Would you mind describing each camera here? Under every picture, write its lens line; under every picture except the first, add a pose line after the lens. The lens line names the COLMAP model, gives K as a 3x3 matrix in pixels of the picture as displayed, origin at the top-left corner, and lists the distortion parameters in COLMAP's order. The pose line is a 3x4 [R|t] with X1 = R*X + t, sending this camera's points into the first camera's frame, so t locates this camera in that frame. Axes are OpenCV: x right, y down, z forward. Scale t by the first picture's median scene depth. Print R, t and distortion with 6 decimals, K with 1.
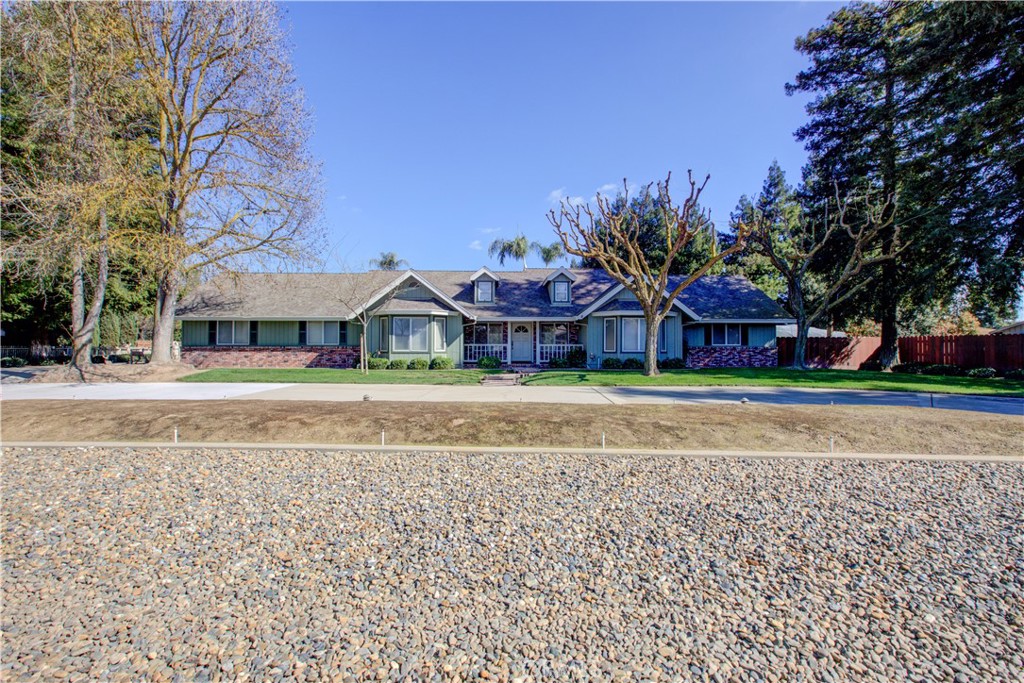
lens RADIAL K [[466.3, 0, 512.3], [0, 466.3, 343.0], [0, 0, 1]] dist [-0.007038, 0.004317]
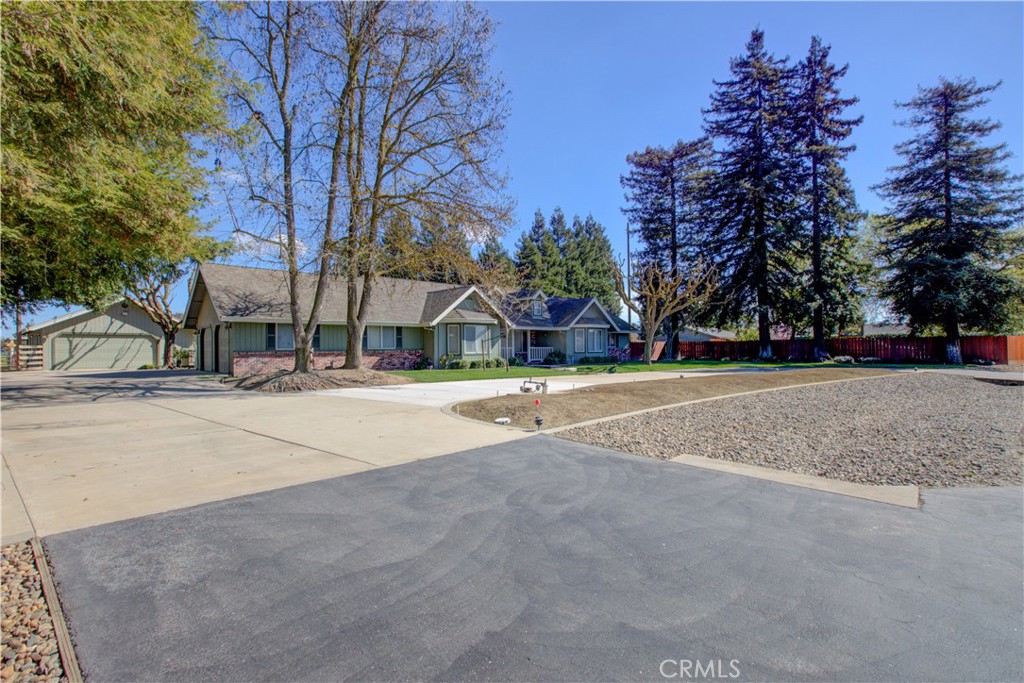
lens RADIAL K [[466.3, 0, 519.5], [0, 466.3, 343.0], [0, 0, 1]] dist [-0.007038, 0.004317]
pose [[0.786689, -0.001379, 0.617348, -0.823847], [0.008203, 0.999933, -0.008220, 0.001810], [-0.617295, 0.011531, 0.786648, -0.015666]]
